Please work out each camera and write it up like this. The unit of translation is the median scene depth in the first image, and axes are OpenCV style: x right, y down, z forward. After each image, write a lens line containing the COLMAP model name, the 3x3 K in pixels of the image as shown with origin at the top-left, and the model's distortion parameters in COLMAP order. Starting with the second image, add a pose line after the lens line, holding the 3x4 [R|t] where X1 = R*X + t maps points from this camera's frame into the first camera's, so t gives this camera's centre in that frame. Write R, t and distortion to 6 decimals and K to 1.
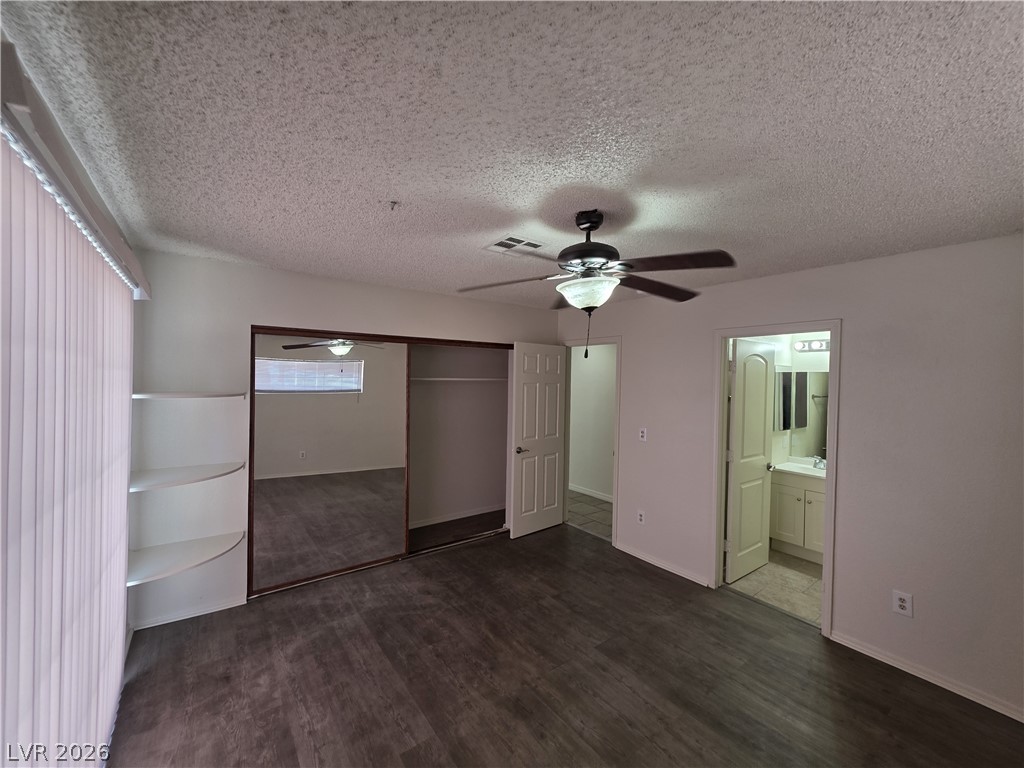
lens RADIAL K [[412.6, 0, 515.1], [0, 412.6, 383.8], [0, 0, 1]] dist [0.001521, 0.000655]
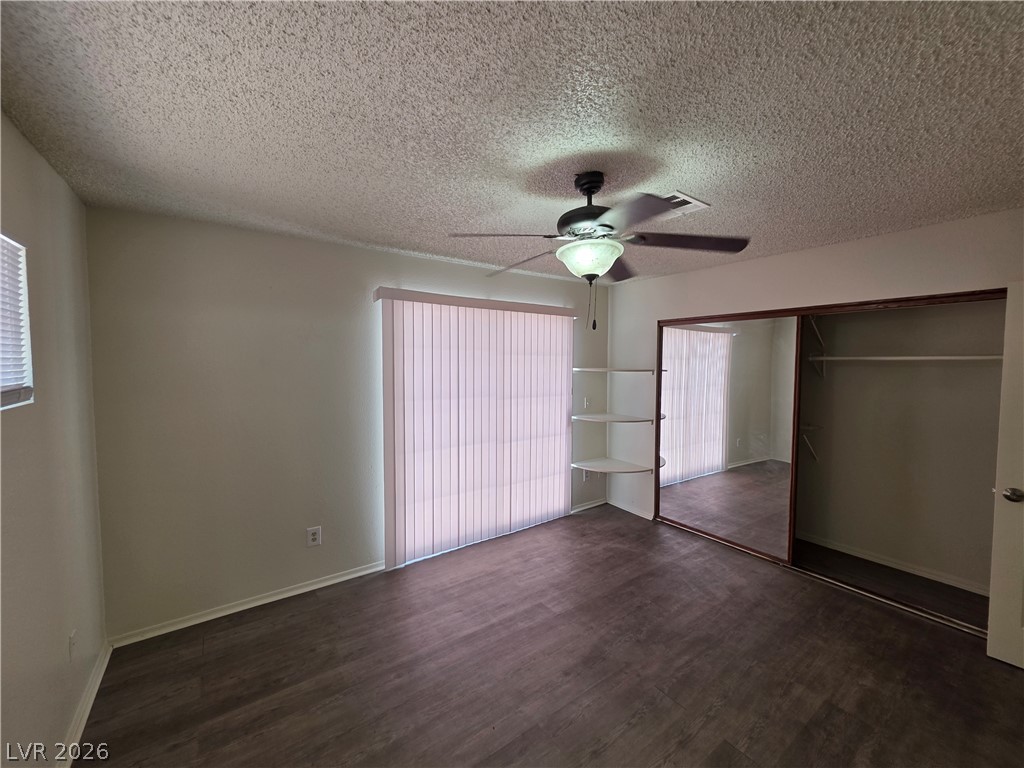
lens RADIAL K [[412.6, 0, 516.7], [0, 412.6, 377.6], [0, 0, 1]] dist [0.002584, -0.000012]
pose [[-0.012712, 0.027610, -0.999538, 0.746246], [-0.015041, 0.999500, 0.027800, 0.016017], [0.999806, 0.015387, -0.012290, 0.558098]]
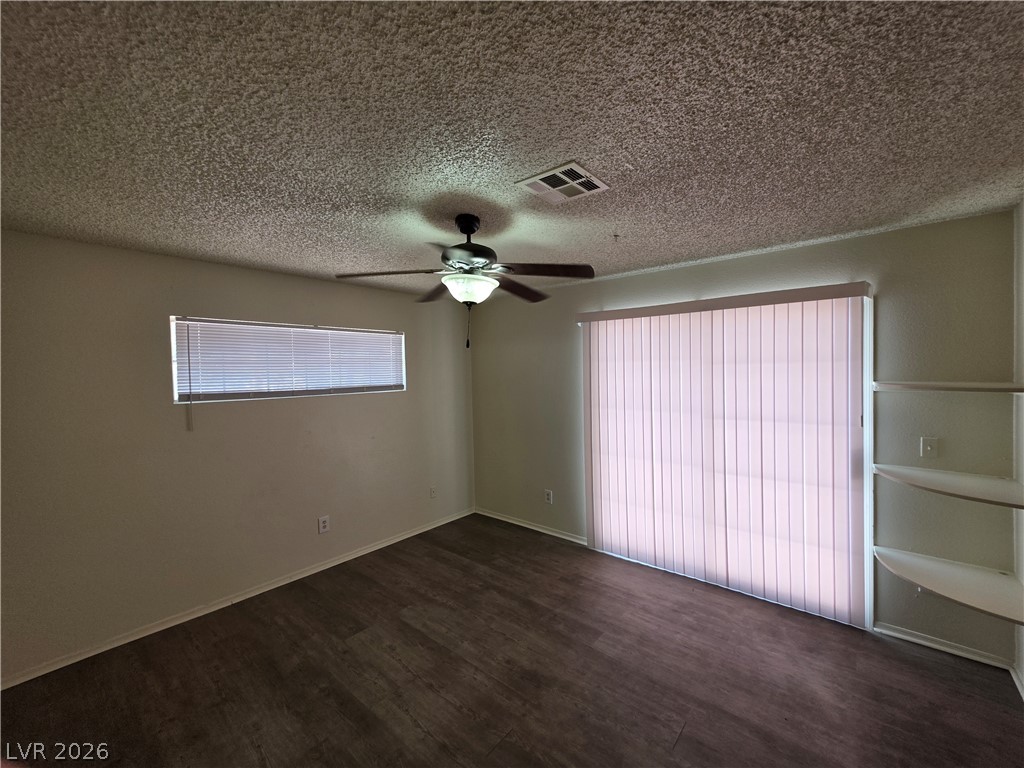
lens RADIAL K [[409.8, 0, 517.0], [0, 409.8, 383.1], [0, 0, 1]] dist [0.001951, -0.000277]
pose [[-0.972103, 0.004939, -0.234501, 0.205747], [-0.003433, 0.999371, 0.035282, -0.005084], [0.234528, 0.035103, -0.971475, 1.382116]]
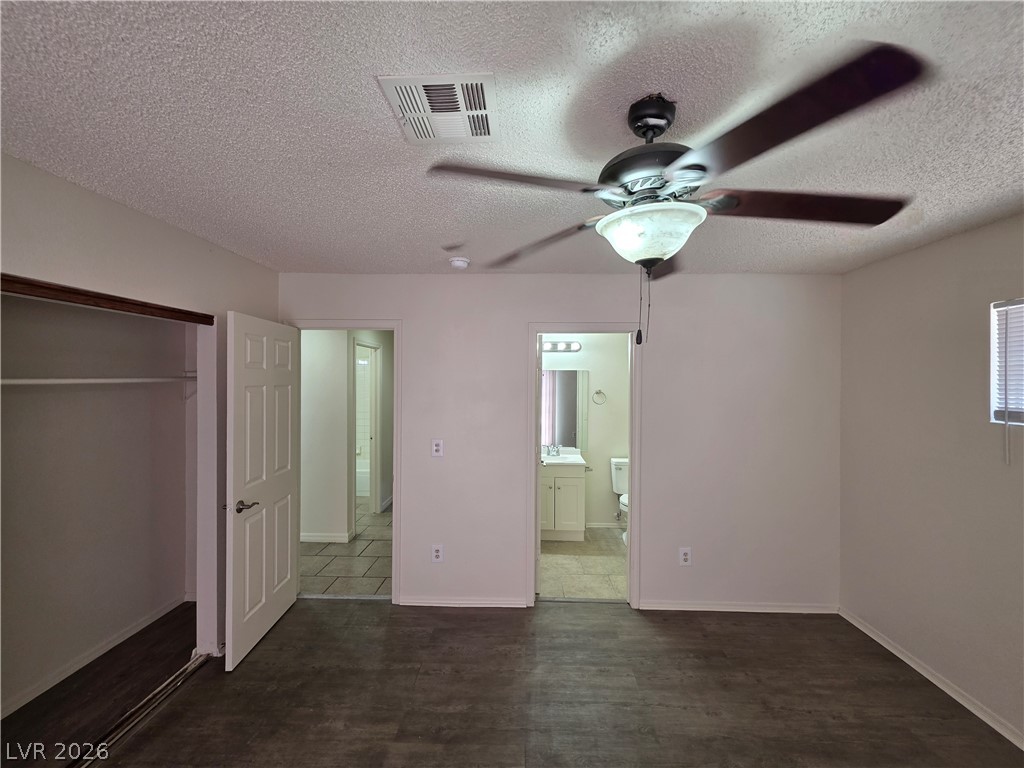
lens RADIAL K [[414.4, 0, 514.1], [0, 414.4, 381.1], [0, 0, 1]] dist [0.000843, -0.000001]
pose [[0.619338, -0.014584, 0.784989, -0.284396], [0.016361, 0.999850, 0.005667, -0.008350], [-0.784954, 0.009333, 0.619484, 0.510634]]
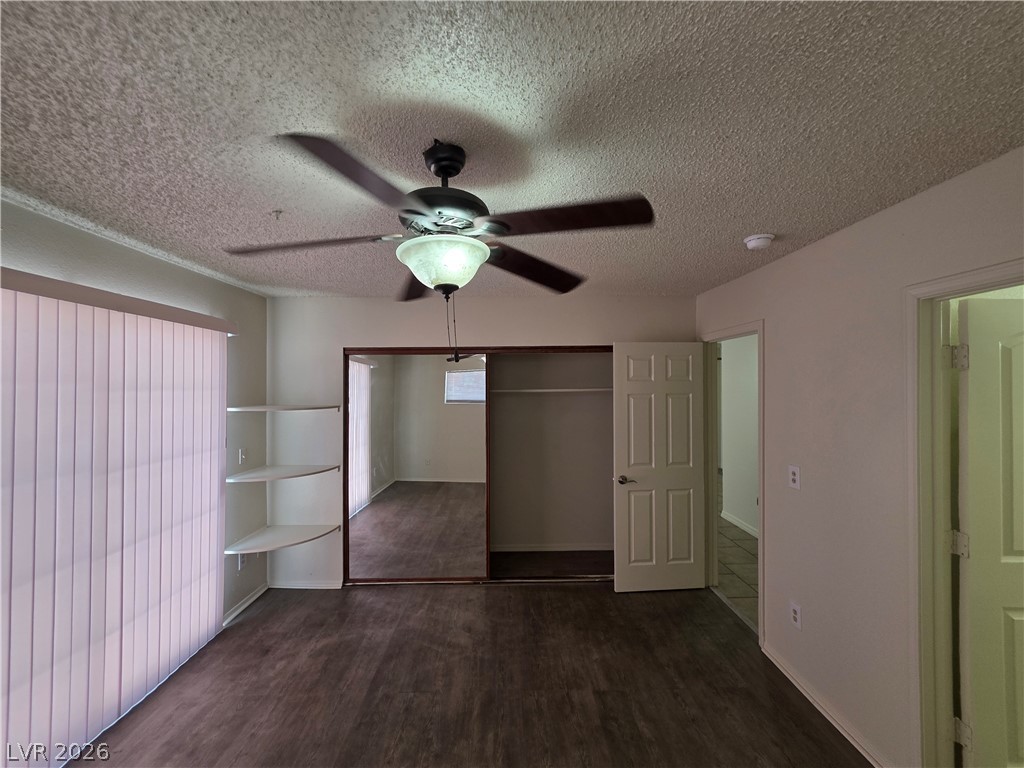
lens RADIAL K [[413.9, 0, 512.3], [0, 413.9, 382.5], [0, 0, 1]] dist [0.002486, 0.000051]
pose [[0.810365, -0.026125, -0.585343, 0.434012], [0.011148, 0.999512, -0.029176, -0.004383], [0.585819, 0.017118, 0.810261, 0.336565]]
